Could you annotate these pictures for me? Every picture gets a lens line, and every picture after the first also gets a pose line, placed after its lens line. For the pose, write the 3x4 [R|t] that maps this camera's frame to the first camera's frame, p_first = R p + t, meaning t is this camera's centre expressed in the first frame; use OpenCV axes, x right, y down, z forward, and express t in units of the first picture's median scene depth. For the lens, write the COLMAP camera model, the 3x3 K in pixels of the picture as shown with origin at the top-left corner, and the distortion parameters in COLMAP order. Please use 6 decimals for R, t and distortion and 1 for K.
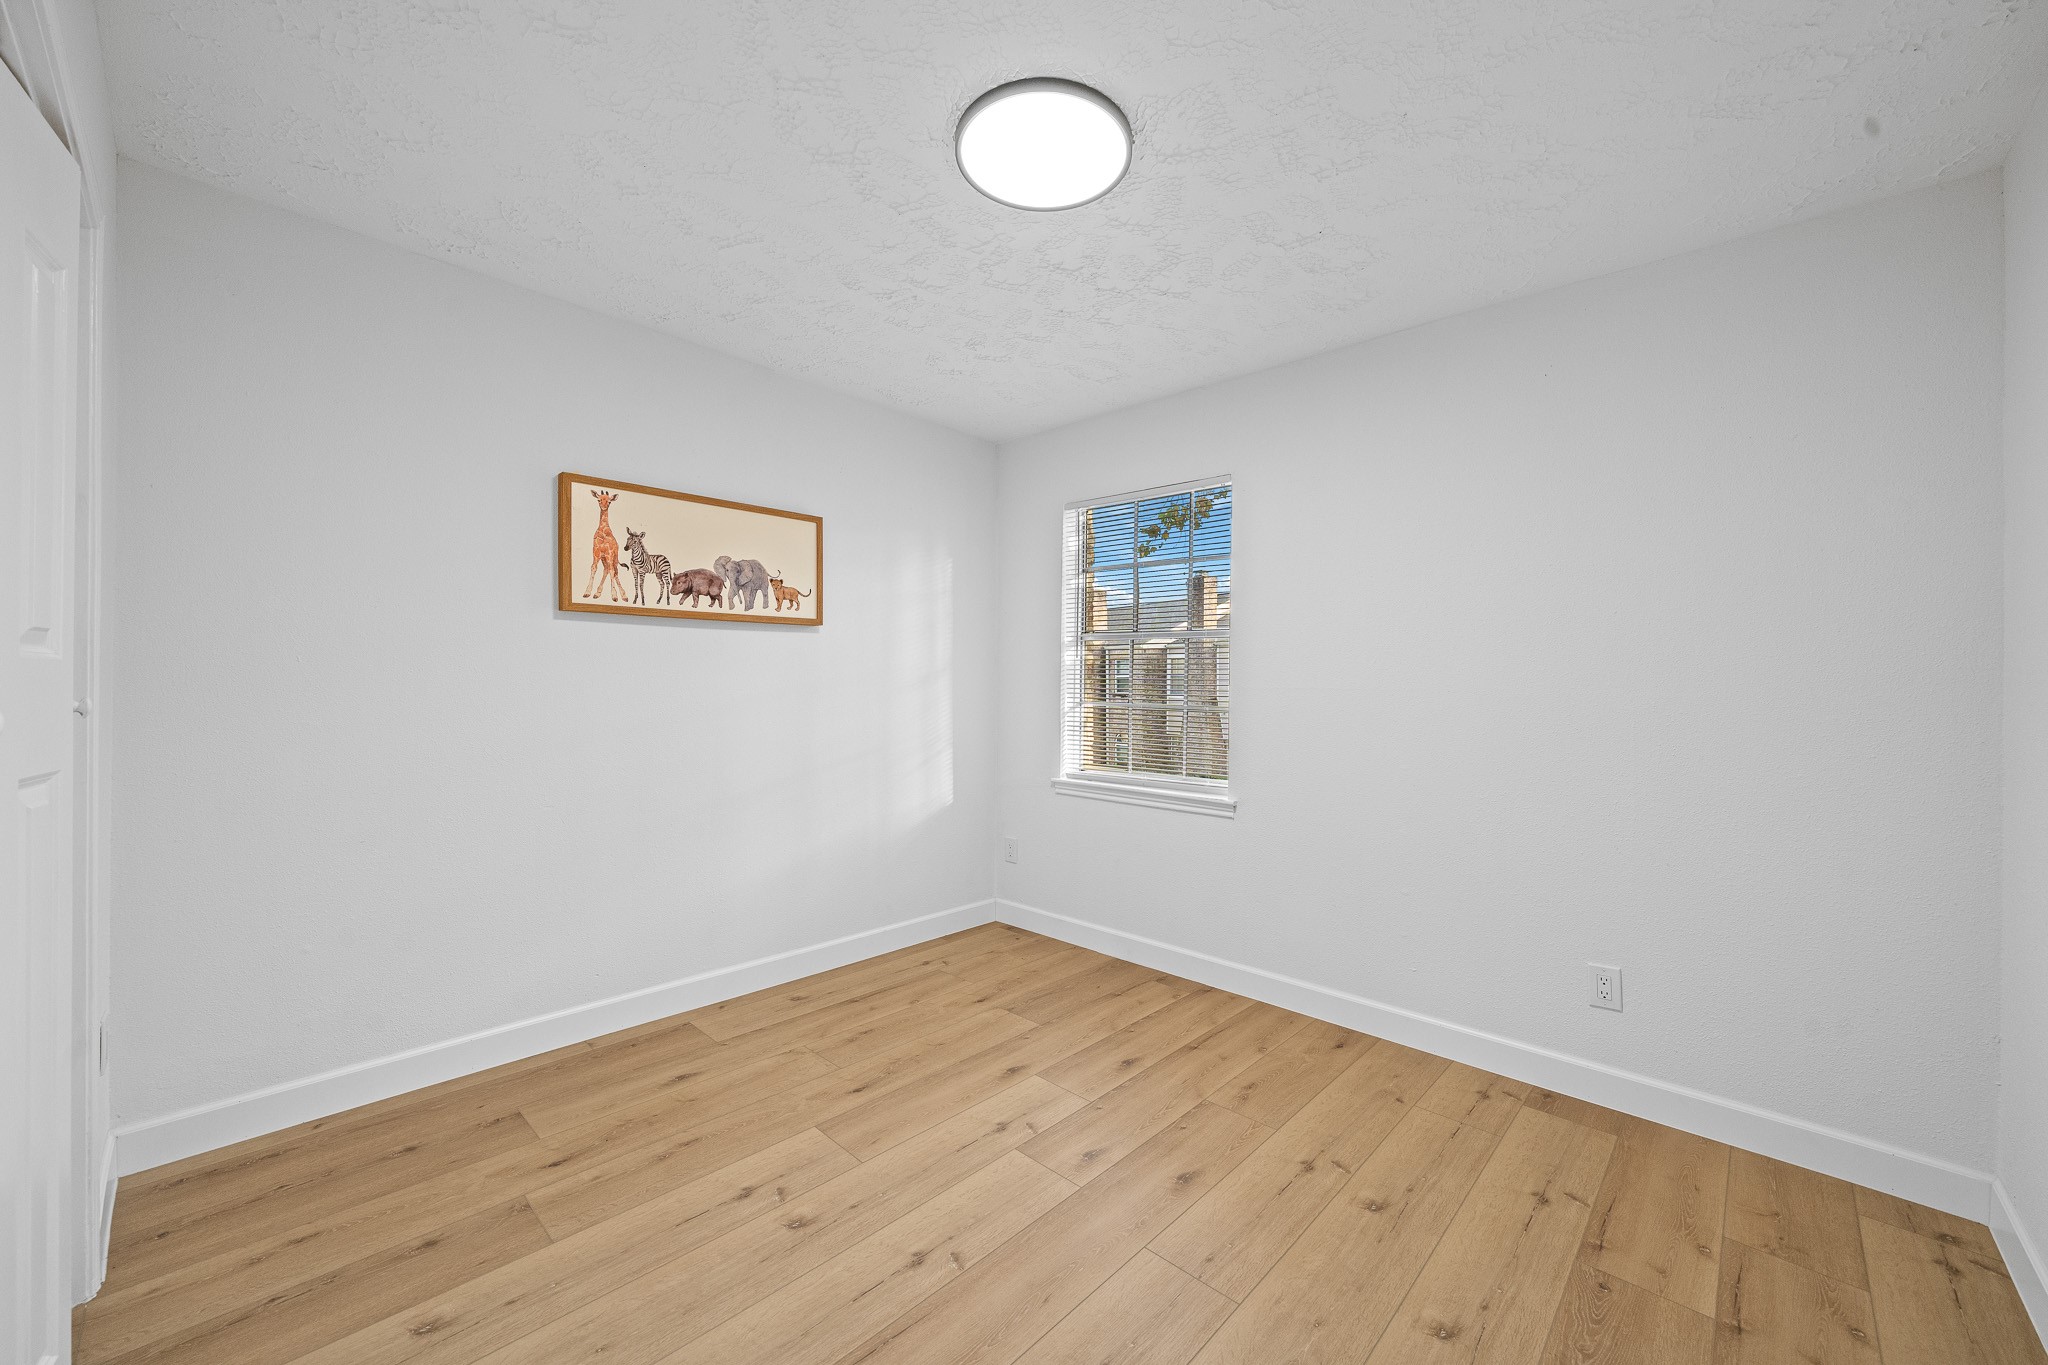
lens RADIAL K [[789.4, 0, 1025.7], [0, 789.4, 684.8], [0, 0, 1]] dist [0.000370, 0.000020]
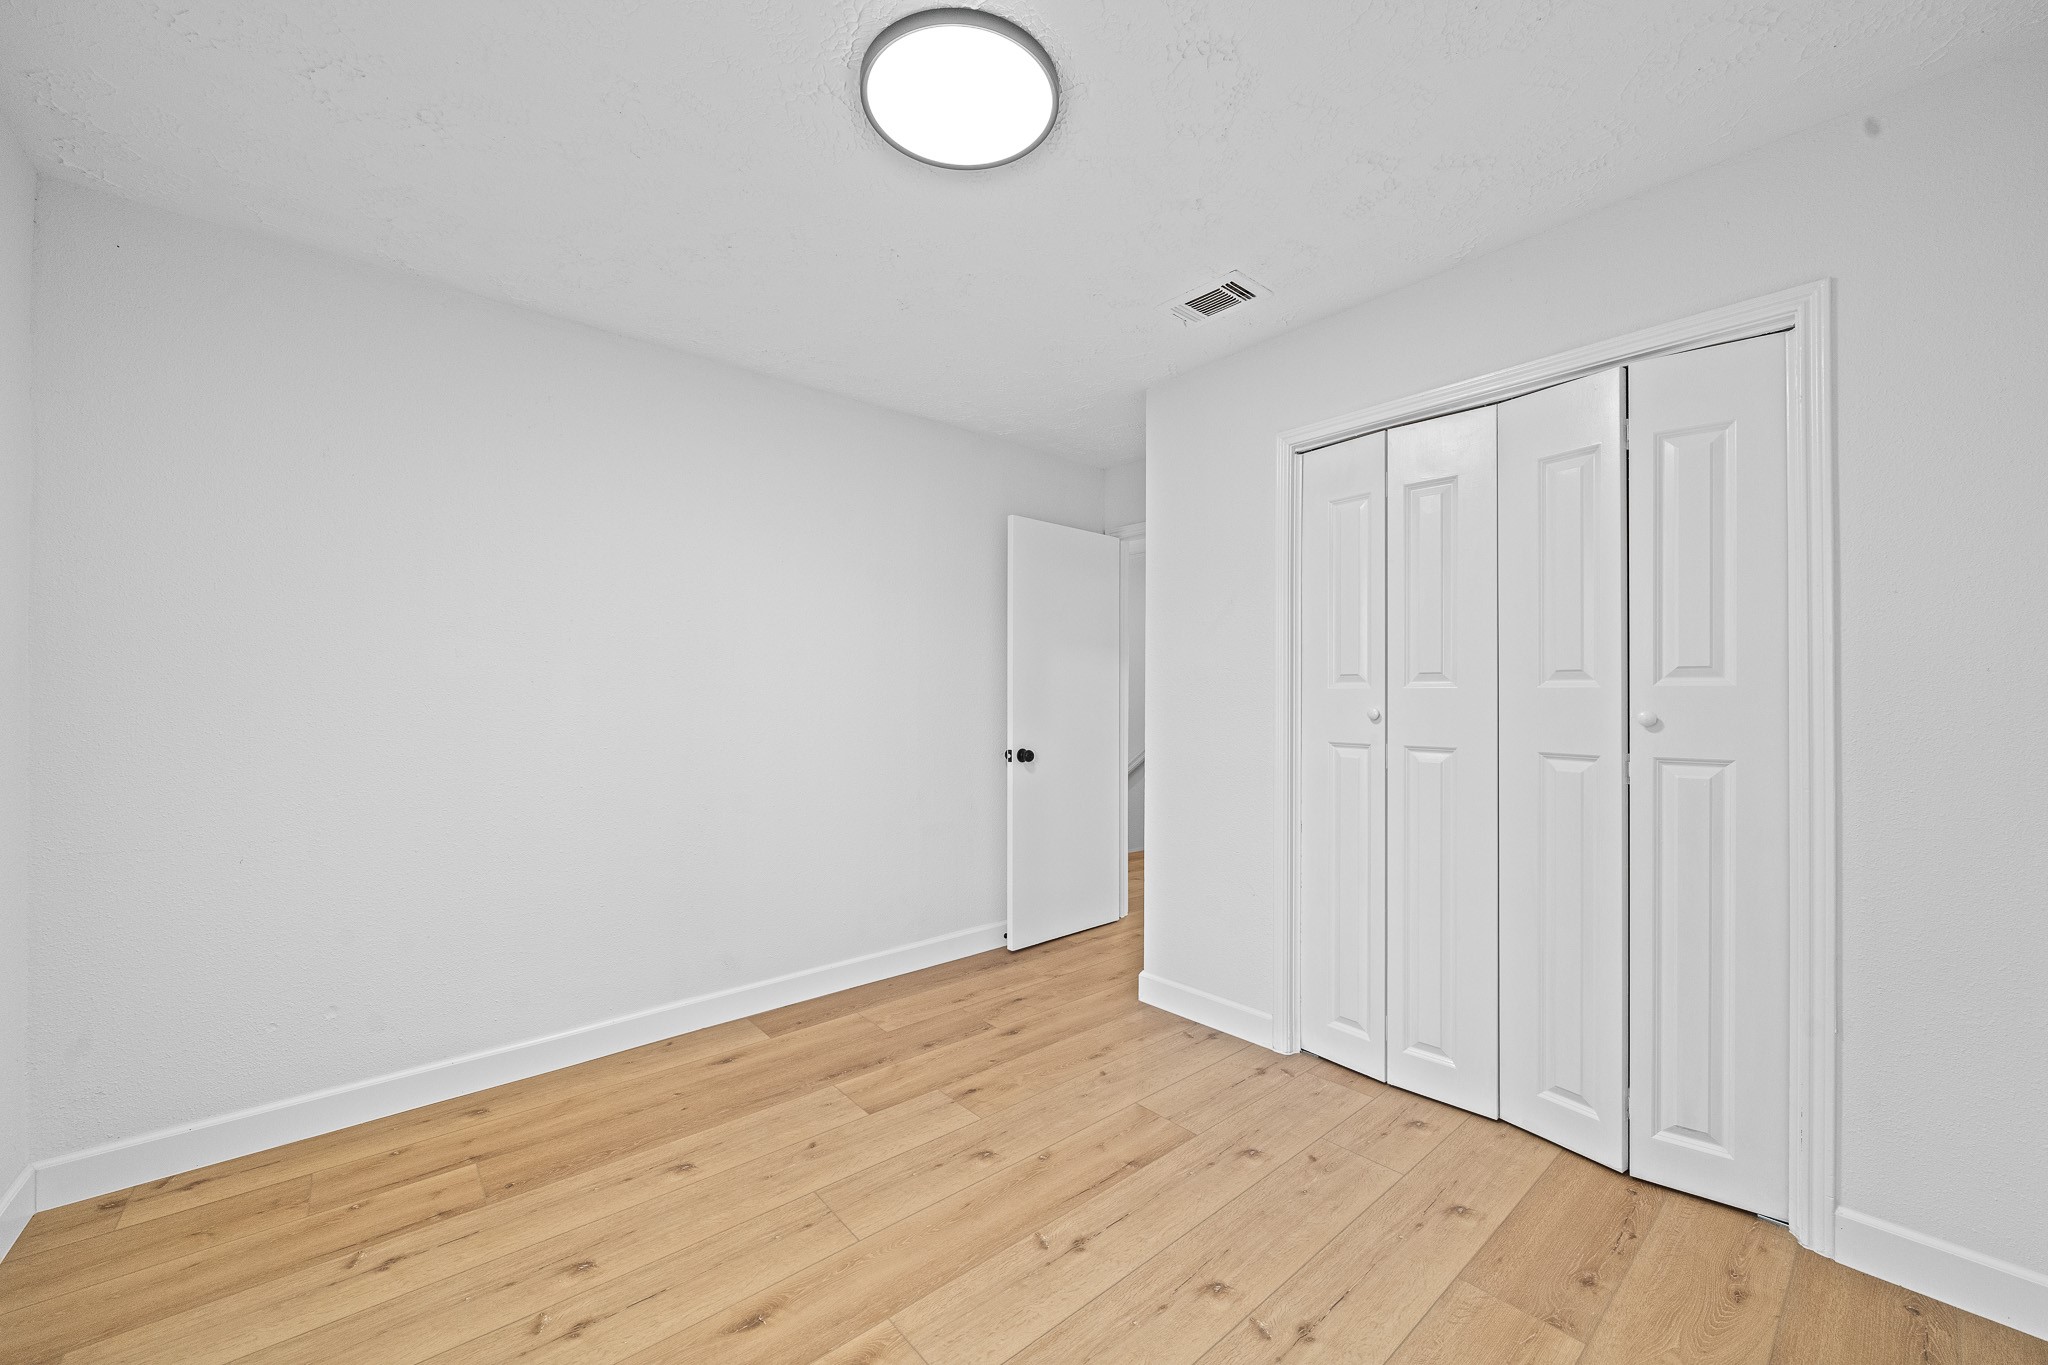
lens RADIAL K [[789.4, 0, 1022.4], [0, 789.4, 690.4], [0, 0, 1]] dist [0.000370, 0.000020]
pose [[-0.994574, -0.011130, 0.103436, -0.158259], [-0.012176, 0.999881, -0.009484, 0.004552], [-0.103318, -0.010692, -0.994591, 2.004257]]
